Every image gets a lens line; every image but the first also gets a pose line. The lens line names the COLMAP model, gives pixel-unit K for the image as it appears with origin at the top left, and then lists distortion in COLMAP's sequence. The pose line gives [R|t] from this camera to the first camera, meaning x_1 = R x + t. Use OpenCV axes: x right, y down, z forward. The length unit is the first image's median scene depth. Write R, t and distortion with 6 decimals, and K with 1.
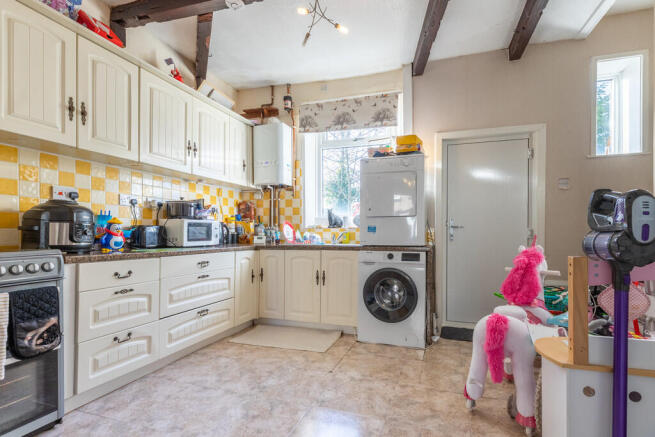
lens RADIAL K [[304.1, 0, 339.3], [0, 304.1, 236.1], [0, 0, 1]] dist [-0.002282, -0.000152]
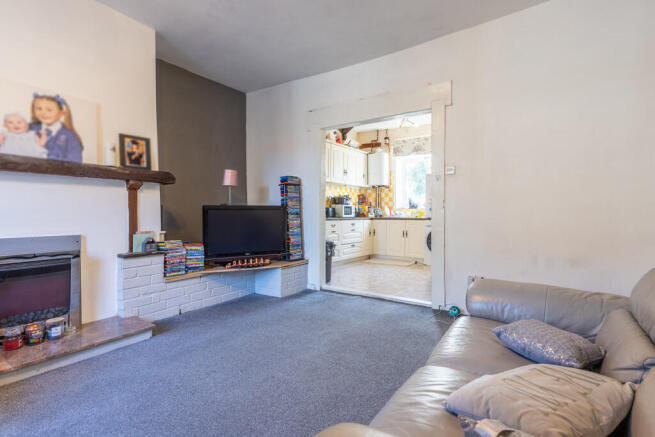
lens RADIAL K [[311.0, 0, 327.5], [0, 311.0, 218.5], [0, 0, 1]] dist [-0.002050, -0.000057]
pose [[0.960911, 0.008394, -0.276732, 0.013254], [-0.006171, 0.999941, 0.008902, 0.021848], [0.276790, -0.006846, 0.960906, -1.065948]]
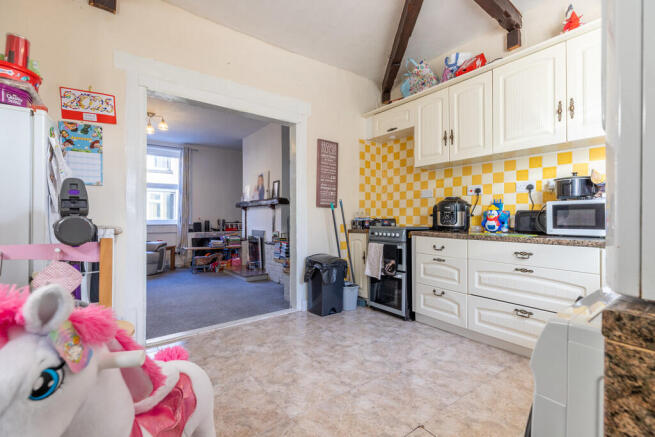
lens RADIAL K [[298.9, 0, 327.5], [0, 298.9, 218.5], [0, 0, 1]] dist [0.000551, 0.000068]
pose [[-0.570289, 0.002660, -0.821440, 0.435236], [-0.005692, 0.999958, 0.007190, -0.009669], [0.821425, 0.008776, -0.570250, 0.834006]]
